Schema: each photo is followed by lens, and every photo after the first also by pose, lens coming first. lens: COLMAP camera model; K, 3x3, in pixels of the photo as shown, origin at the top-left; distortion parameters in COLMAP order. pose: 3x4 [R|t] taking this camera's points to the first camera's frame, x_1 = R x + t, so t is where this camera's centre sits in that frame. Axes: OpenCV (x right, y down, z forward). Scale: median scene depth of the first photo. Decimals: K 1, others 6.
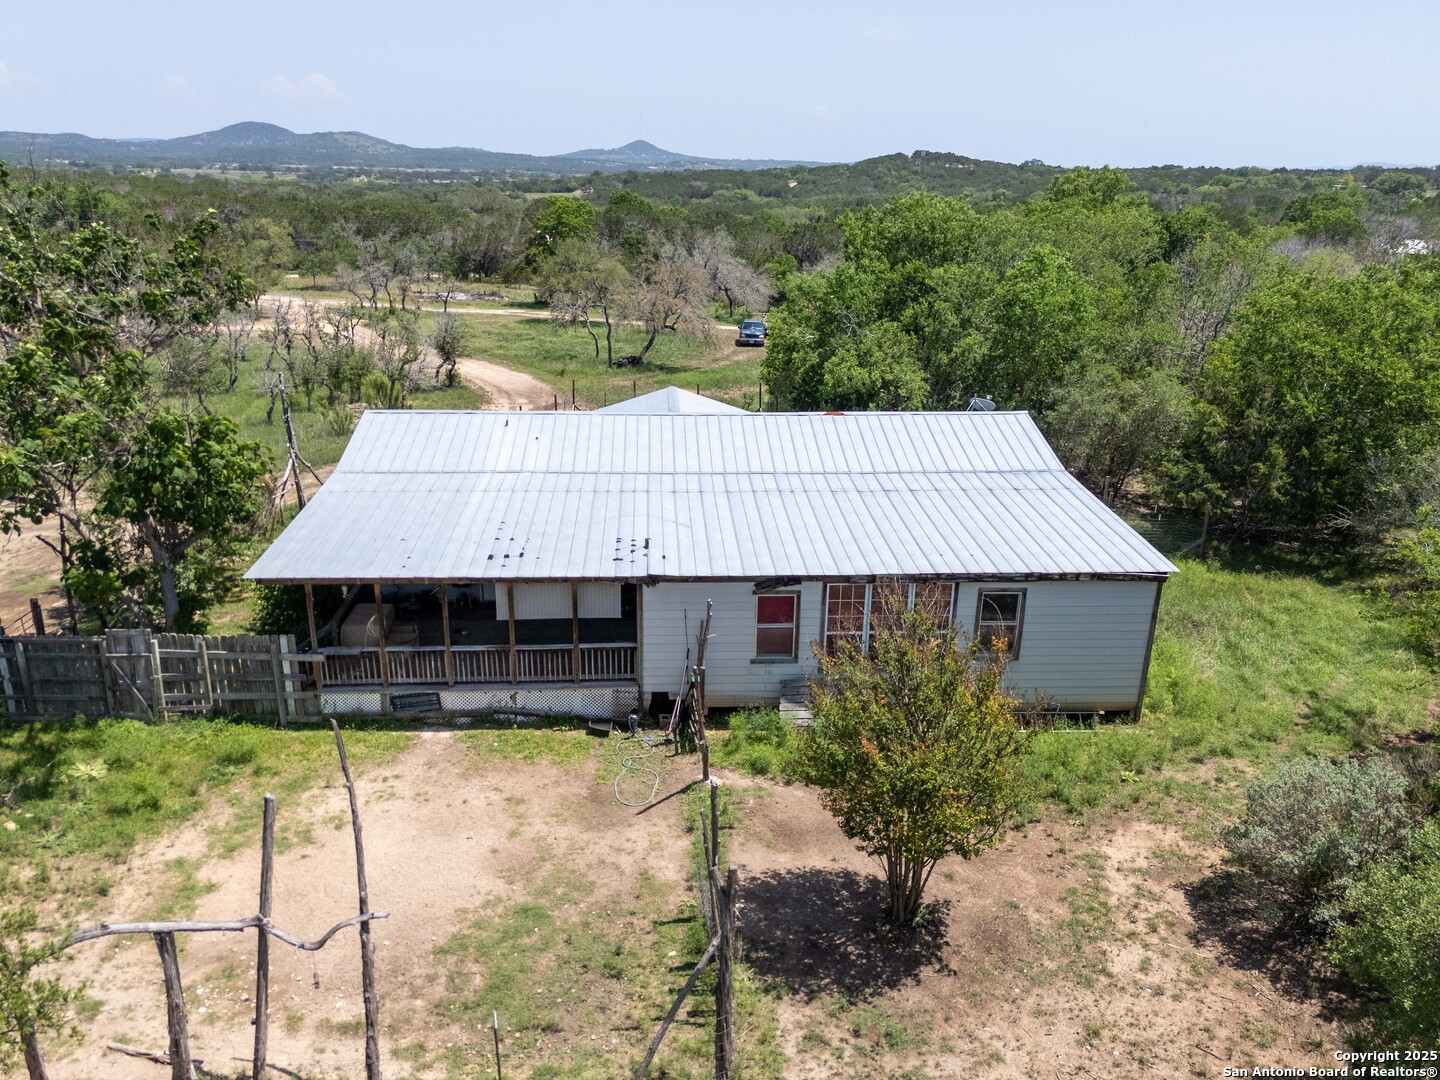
lens RADIAL K [[1085.0, 0, 717.4], [0, 1085.0, 479.4], [0, 0, 1]] dist [0.060437, -0.053828]
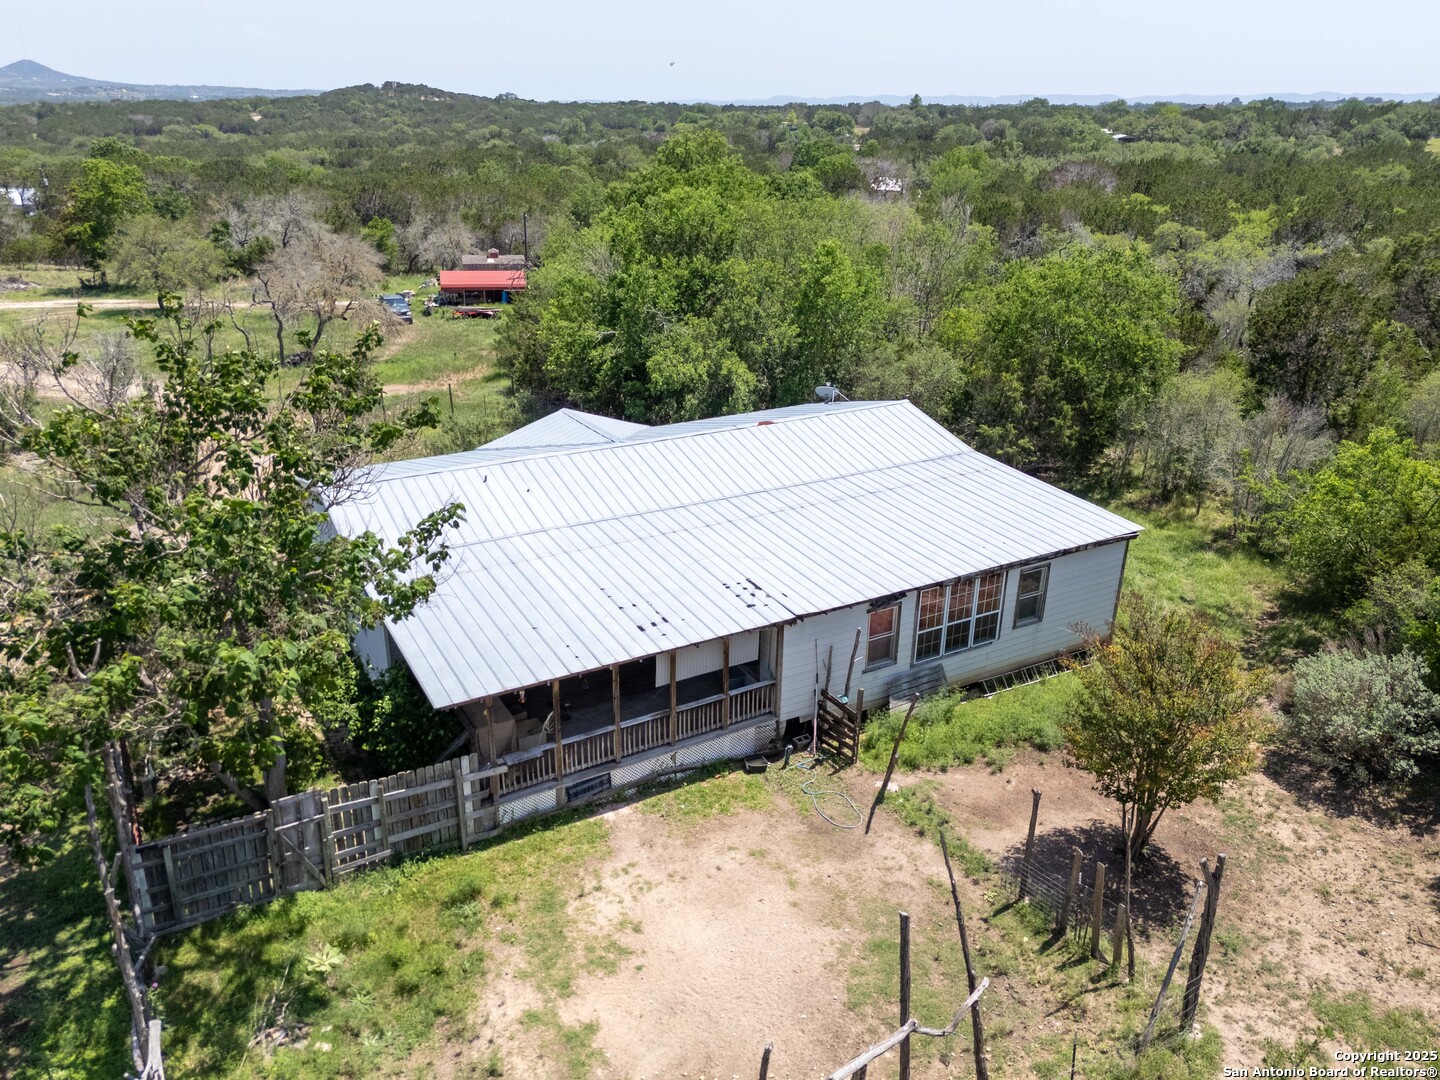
lens RADIAL K [[1085.0, 0, 717.4], [0, 1085.0, 479.4], [0, 0, 1]] dist [0.060437, -0.053828]
pose [[0.894398, -0.148551, 0.421883, -0.549800], [0.123566, 0.988591, 0.086137, -0.143576], [-0.429866, -0.024910, 0.902549, 0.063558]]
